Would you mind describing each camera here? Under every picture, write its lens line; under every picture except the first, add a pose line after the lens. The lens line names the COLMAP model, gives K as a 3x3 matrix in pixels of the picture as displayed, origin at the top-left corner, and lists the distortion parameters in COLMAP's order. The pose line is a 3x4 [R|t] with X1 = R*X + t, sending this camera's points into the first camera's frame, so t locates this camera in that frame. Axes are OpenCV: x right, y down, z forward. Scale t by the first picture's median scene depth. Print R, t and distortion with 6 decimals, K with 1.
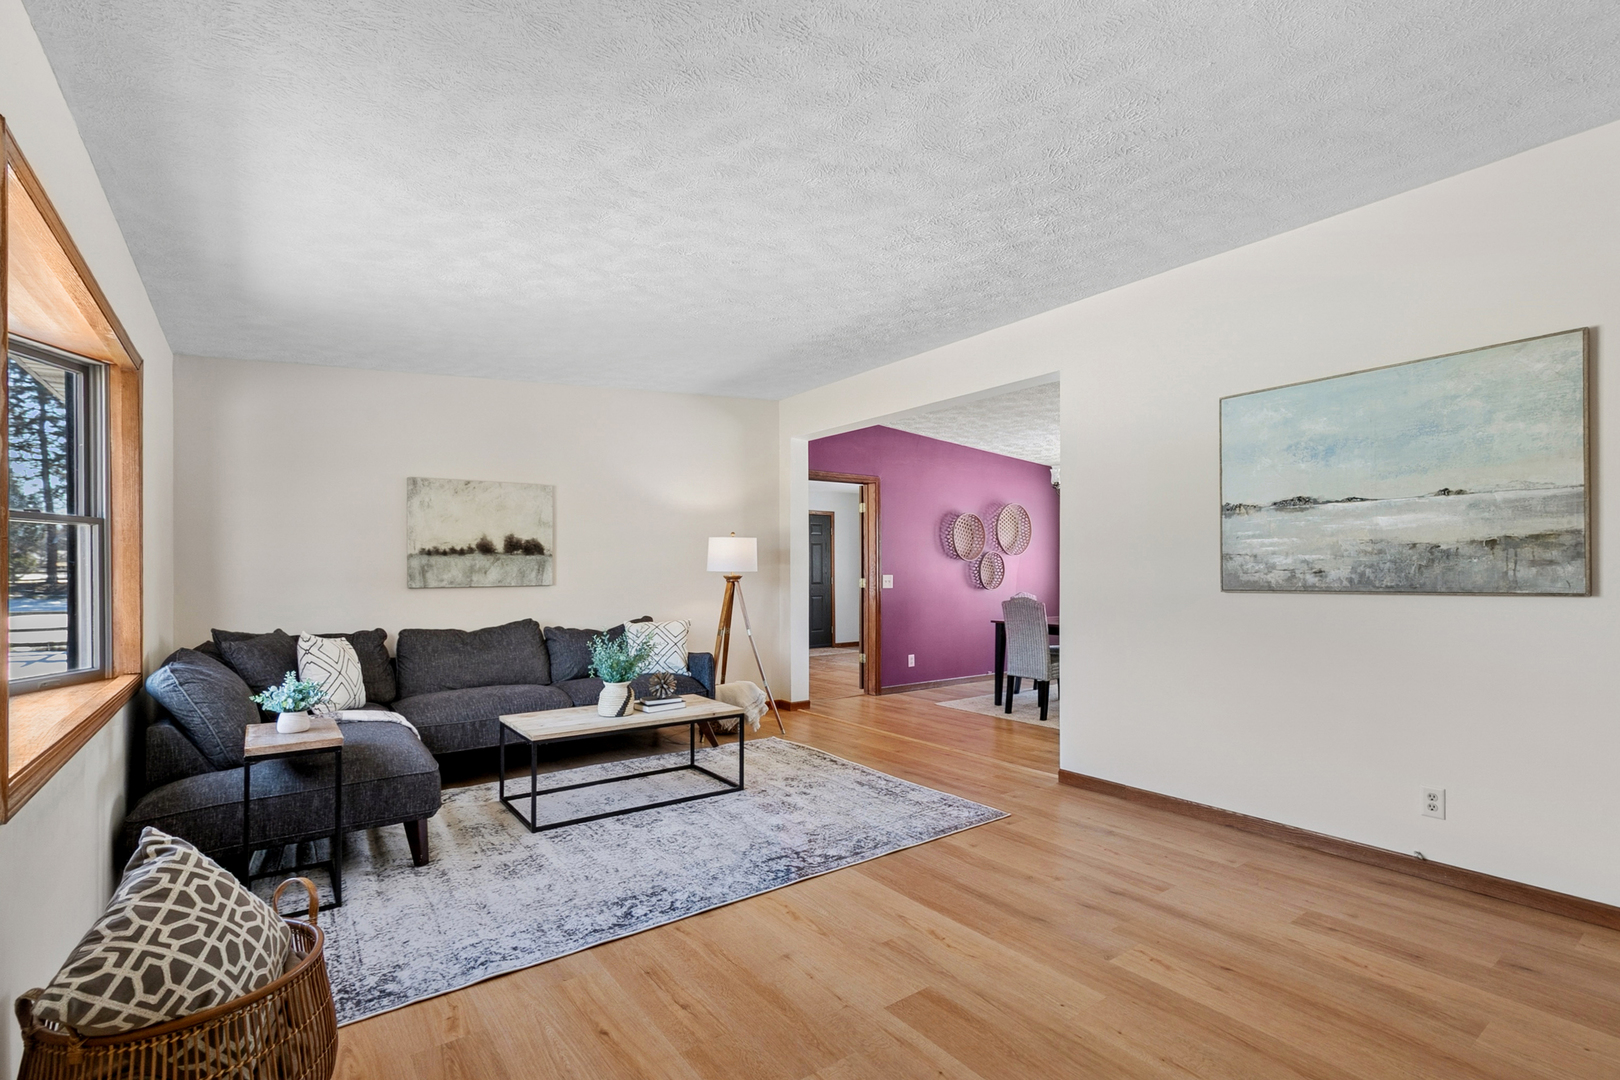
lens RADIAL K [[749.9, 0, 820.6], [0, 749.9, 576.5], [0, 0, 1]] dist [-0.001936, -0.001142]
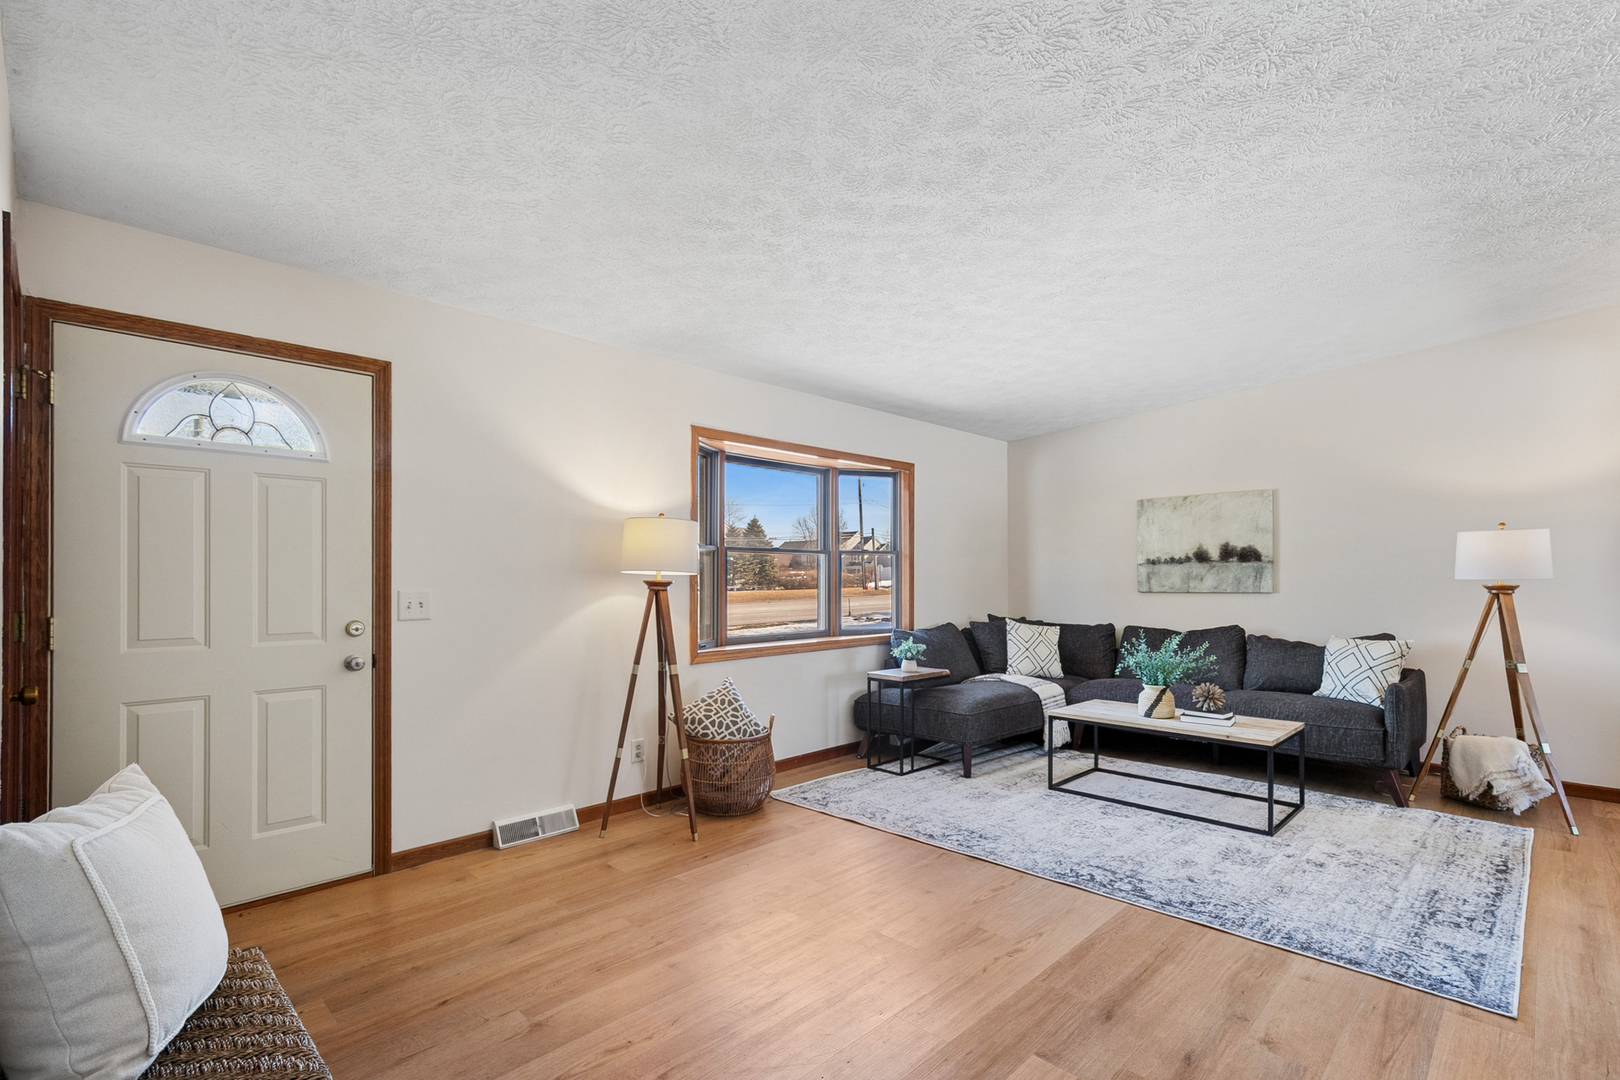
lens RADIAL K [[749.9, 0, 820.6], [0, 749.9, 576.5], [0, 0, 1]] dist [-0.001936, -0.001142]
pose [[0.155530, 0.000887, -0.987831, 0.627683], [-0.007300, 0.999973, -0.000252, -0.005948], [0.987804, 0.007250, 0.155532, 0.344338]]
